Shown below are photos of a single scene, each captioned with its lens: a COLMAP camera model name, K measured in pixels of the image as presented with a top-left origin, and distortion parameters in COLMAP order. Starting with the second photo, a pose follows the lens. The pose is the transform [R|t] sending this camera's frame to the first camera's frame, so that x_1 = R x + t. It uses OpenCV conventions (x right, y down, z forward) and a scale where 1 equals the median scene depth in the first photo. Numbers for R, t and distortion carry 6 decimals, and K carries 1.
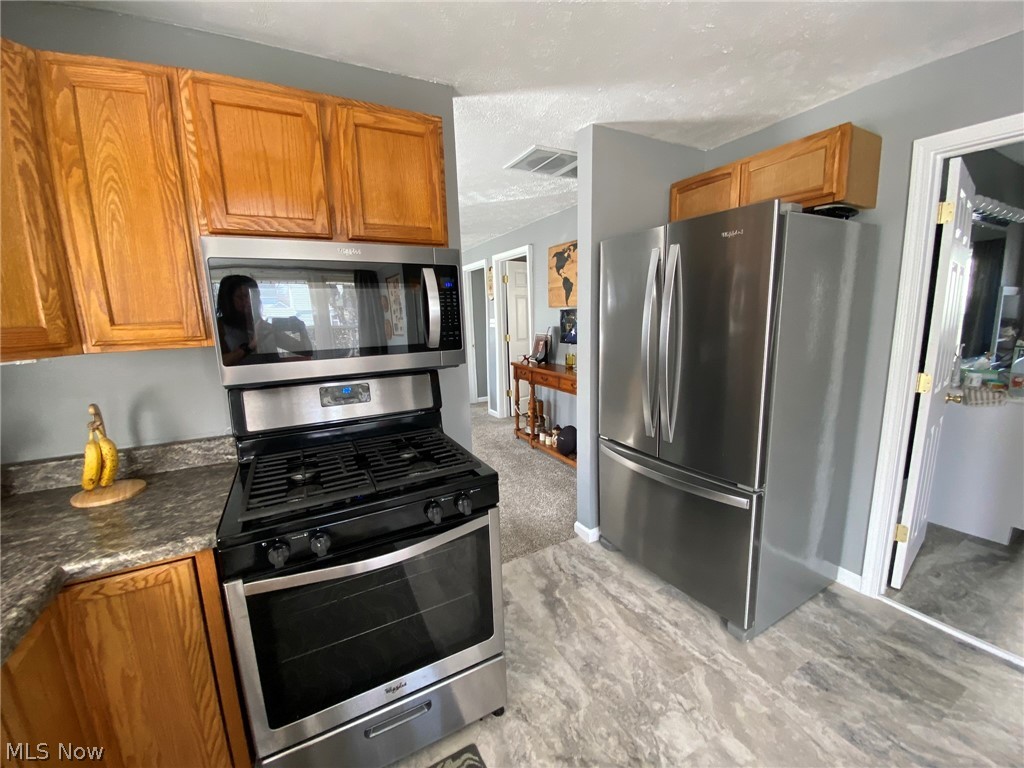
lens RADIAL K [[414.7, 0, 507.6], [0, 414.7, 383.1], [0, 0, 1]] dist [0.015628, -0.018282]
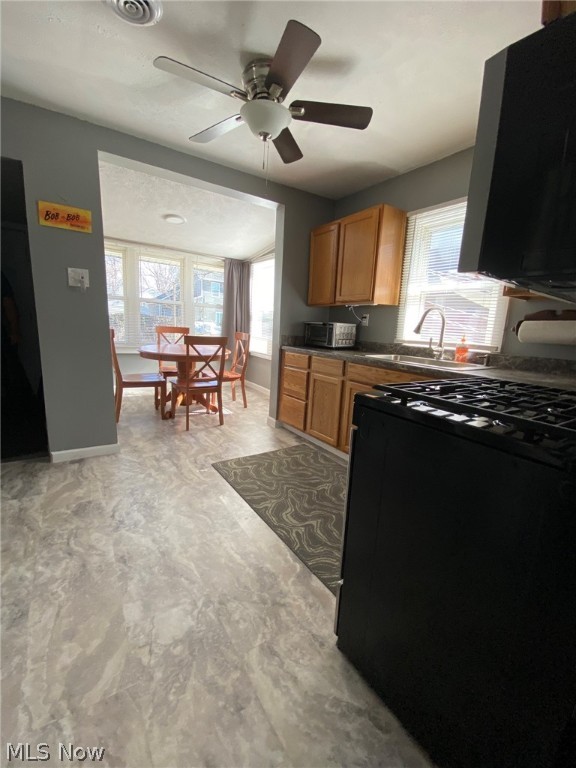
lens RADIAL K [[317.2, 0, 288.0], [0, 317.2, 384.0], [0, 0, 1]] dist [0.019805, -0.022187]
pose [[-0.995259, -0.005133, -0.097122, 0.182815], [-0.038473, 0.937930, 0.344685, -0.046916], [0.089324, 0.346788, -0.933681, 1.482368]]
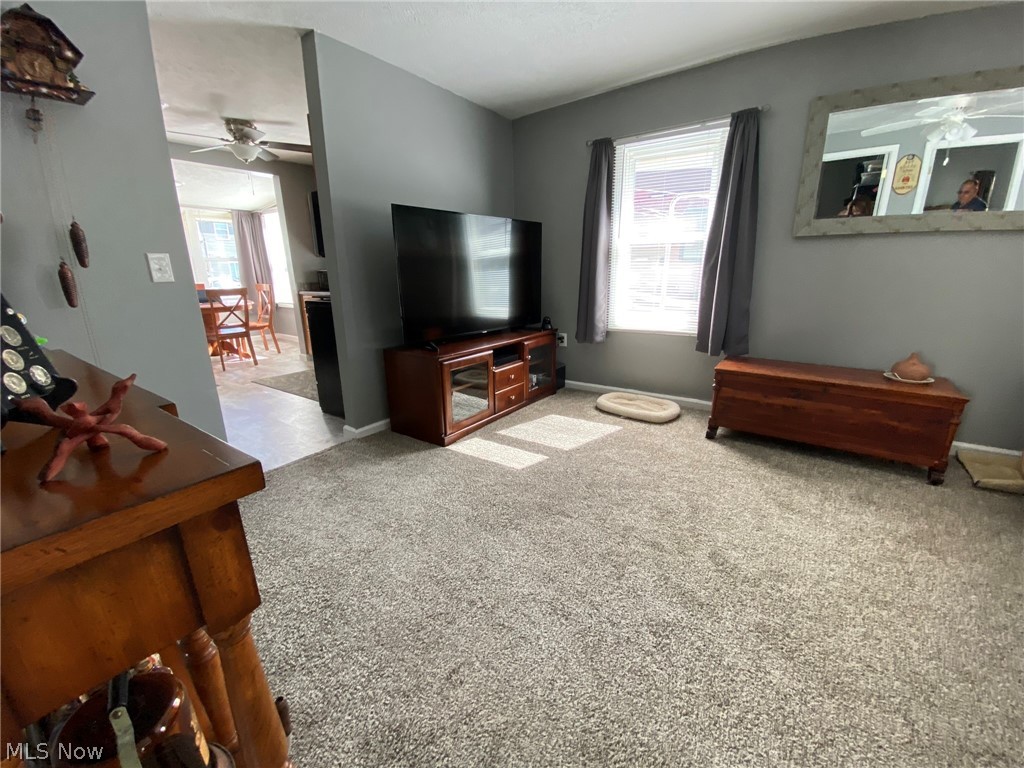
lens RADIAL K [[411.6, 0, 506.7], [0, 411.6, 387.1], [0, 0, 1]] dist [0.002364, -0.011882]
pose [[-0.899105, 0.157122, -0.408562, -0.019097], [-0.033026, 0.906350, 0.421236, -0.322488], [0.436486, 0.392228, -0.809714, 3.218332]]
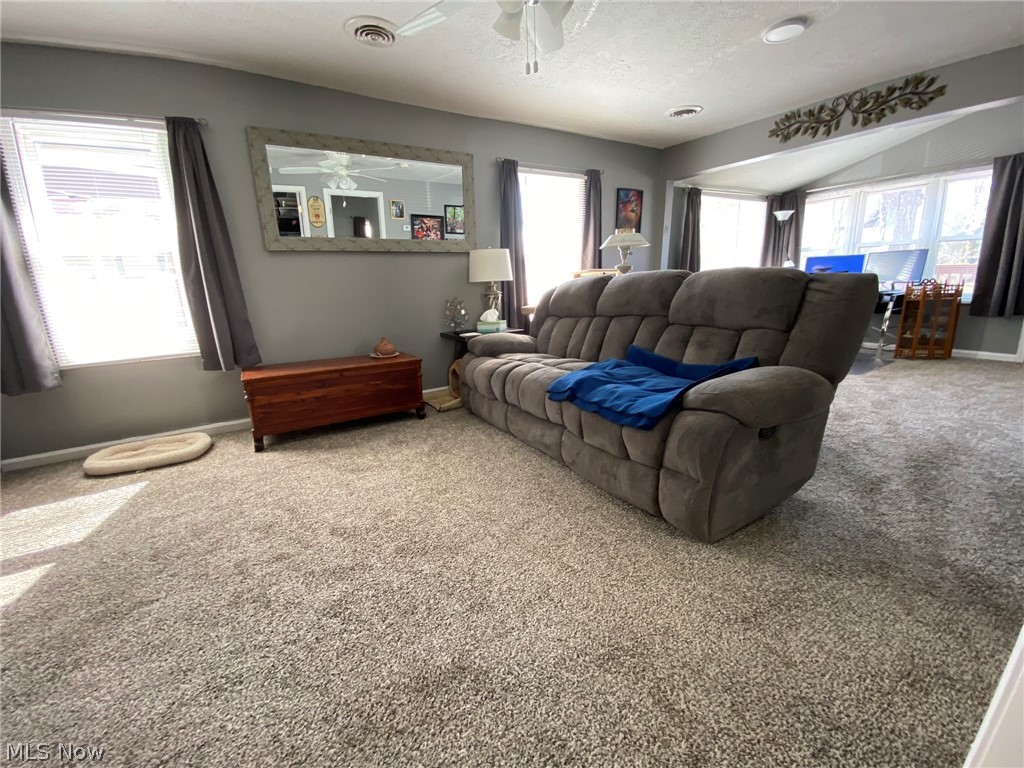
lens RADIAL K [[414.7, 0, 507.6], [0, 414.7, 383.1], [0, 0, 1]] dist [0.015628, -0.018282]
pose [[0.050195, 0.261836, -0.963806, 0.156386], [-0.123448, 0.959249, 0.254168, -0.245274], [0.991081, 0.106222, 0.080473, 3.104233]]
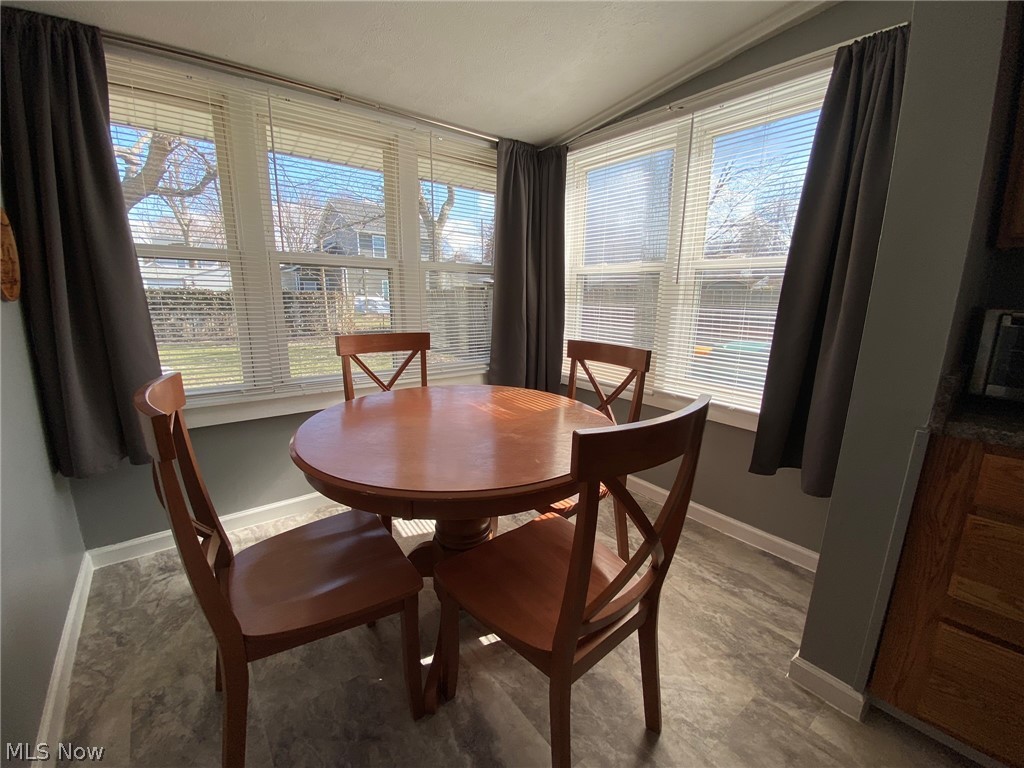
lens RADIAL K [[422.9, 0, 507.7], [0, 422.9, 384.3], [0, 0, 1]] dist [0.019805, -0.022187]
pose [[-0.985189, 0.059315, -0.160888, 0.800181], [-0.005076, 0.927767, 0.373125, 0.154977], [0.171399, 0.368415, -0.913725, -0.194441]]
